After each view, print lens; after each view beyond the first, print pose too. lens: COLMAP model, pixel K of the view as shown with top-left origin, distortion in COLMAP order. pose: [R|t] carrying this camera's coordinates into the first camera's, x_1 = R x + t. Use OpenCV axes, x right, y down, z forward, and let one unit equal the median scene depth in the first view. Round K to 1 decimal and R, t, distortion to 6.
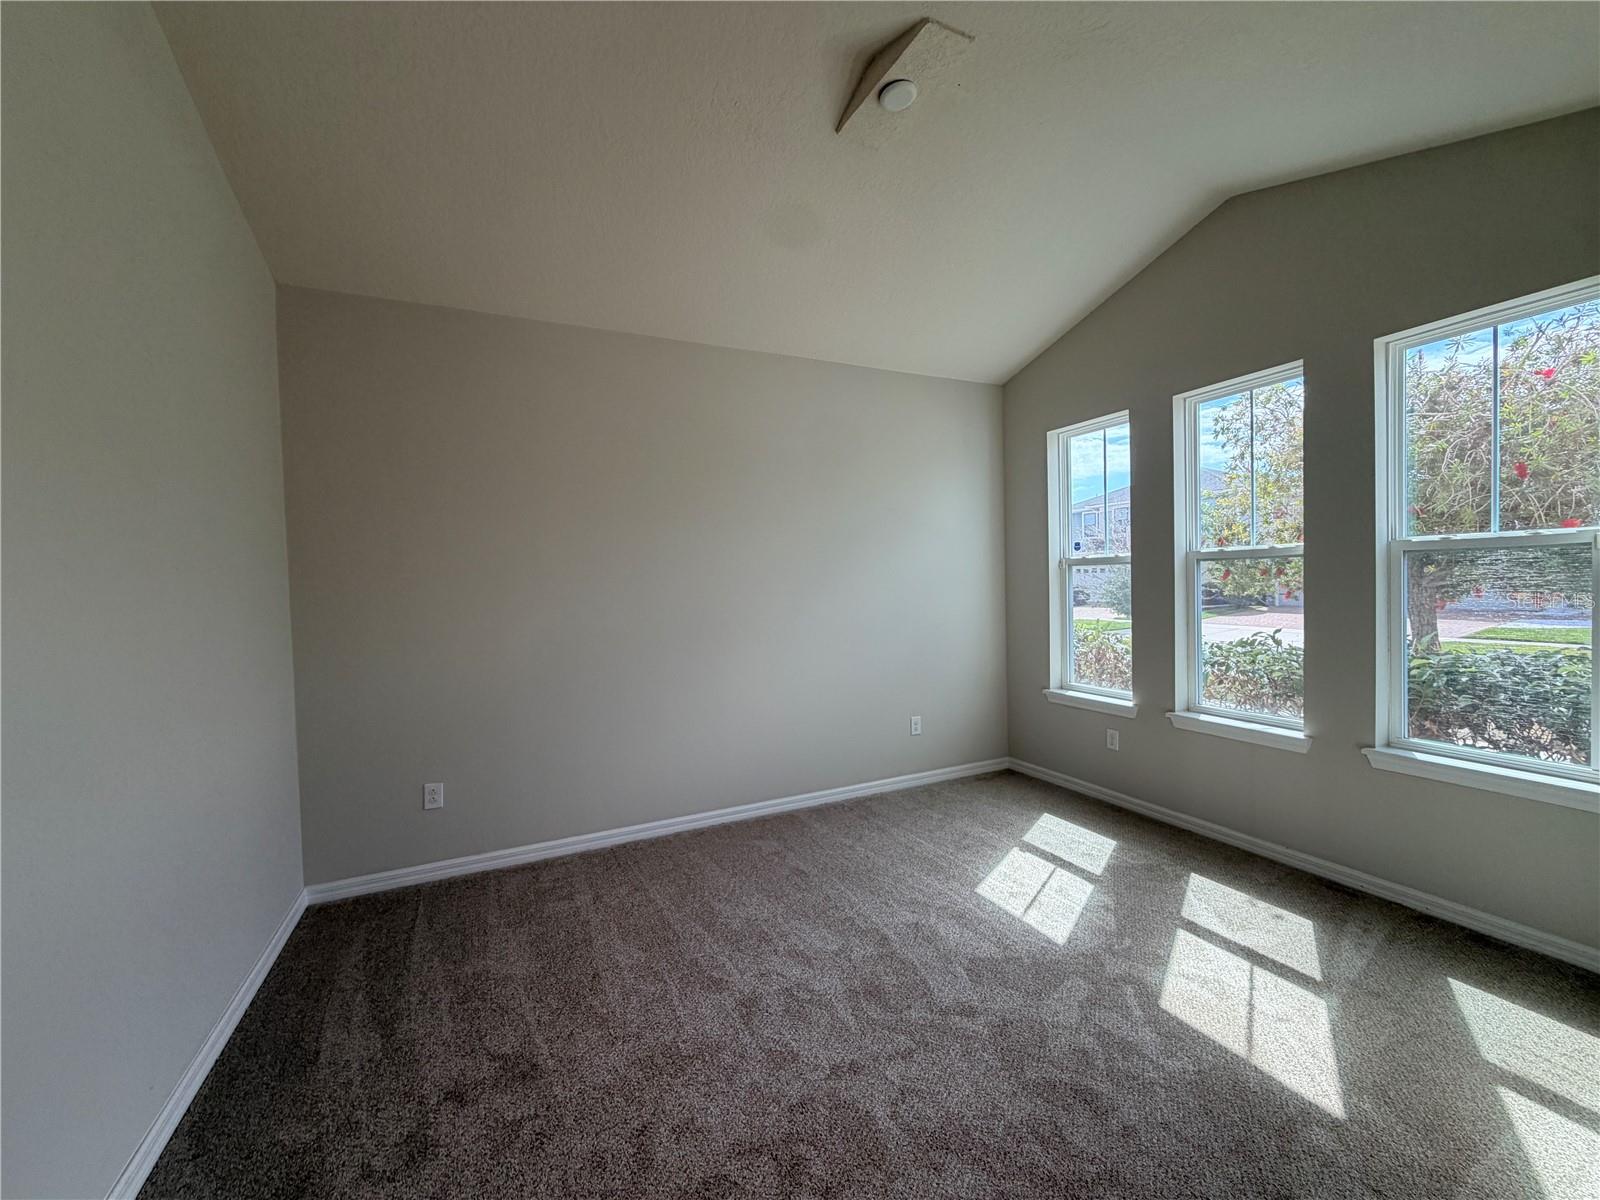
lens RADIAL K [[635.8, 0, 796.3], [0, 635.8, 597.2], [0, 0, 1]] dist [0.000727, 0.000128]
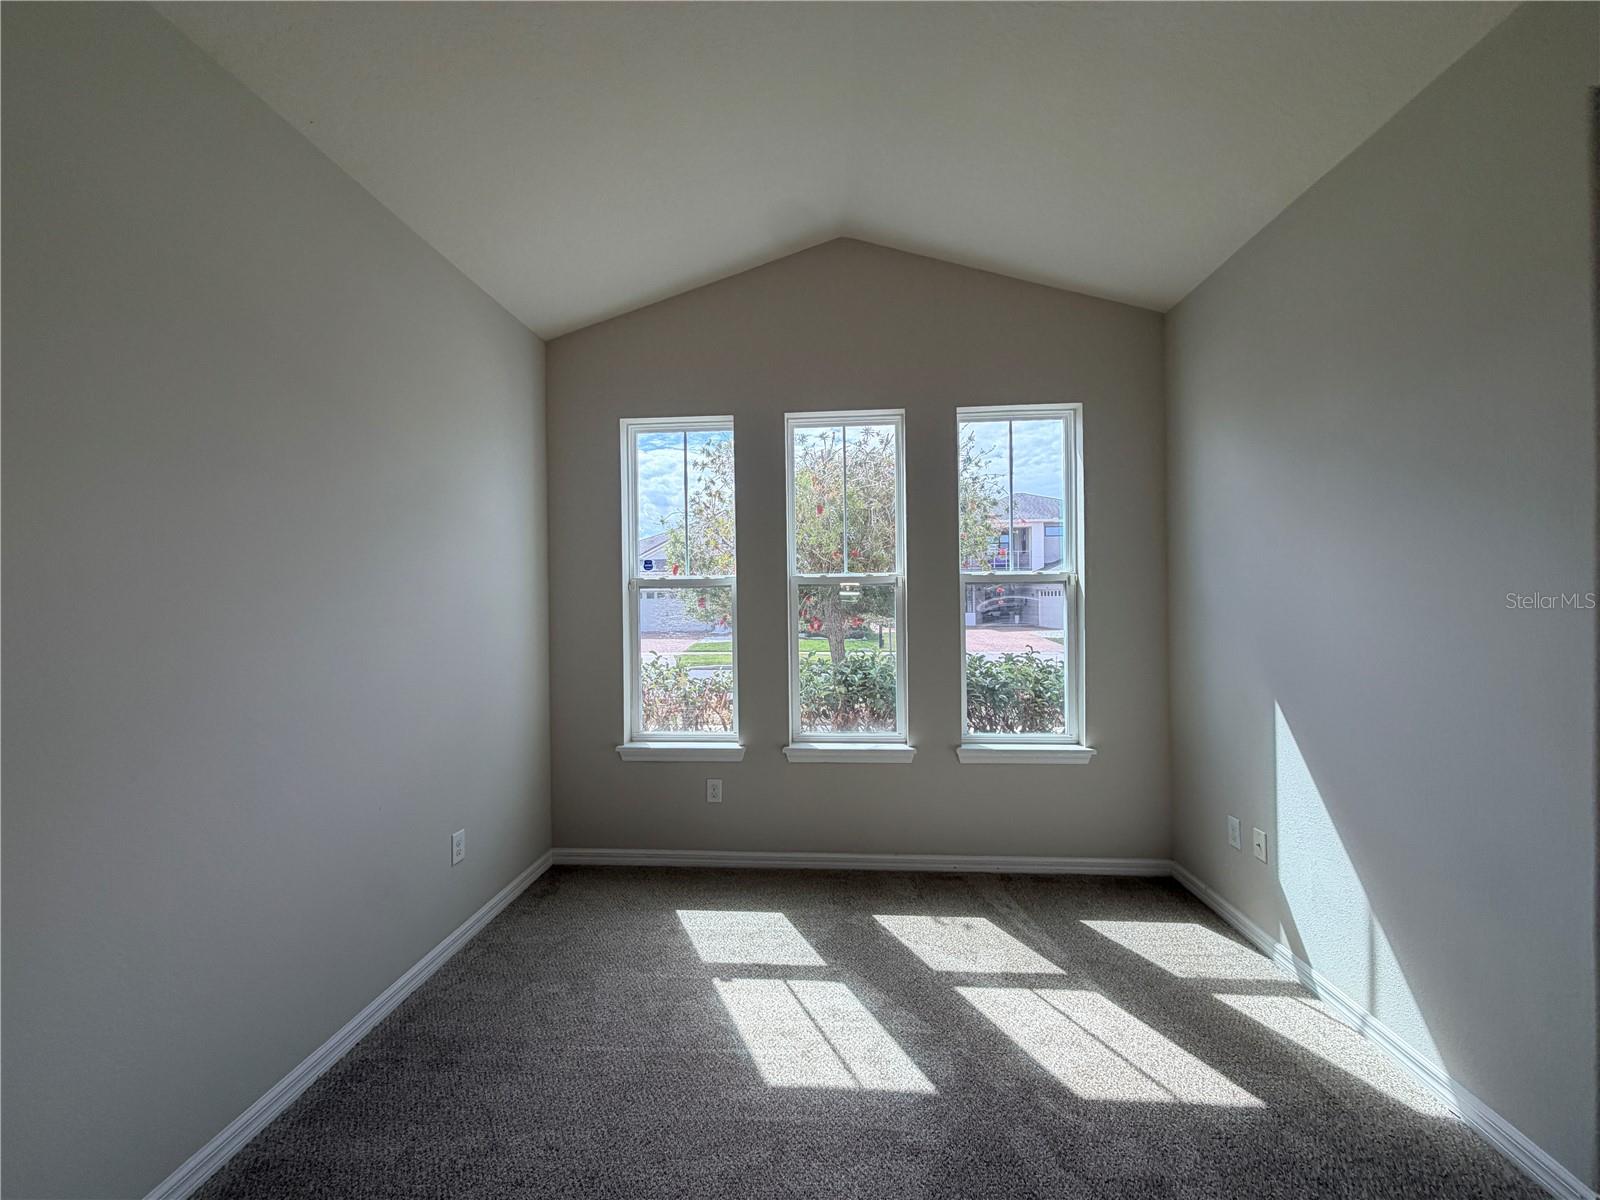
lens RADIAL K [[635.8, 0, 796.3], [0, 635.8, 597.2], [0, 0, 1]] dist [0.000727, 0.000128]
pose [[0.496506, 0.019868, 0.867806, -0.227781], [0.022154, 0.999122, -0.035550, -0.005366], [-0.867751, 0.036876, 0.495630, 0.537230]]
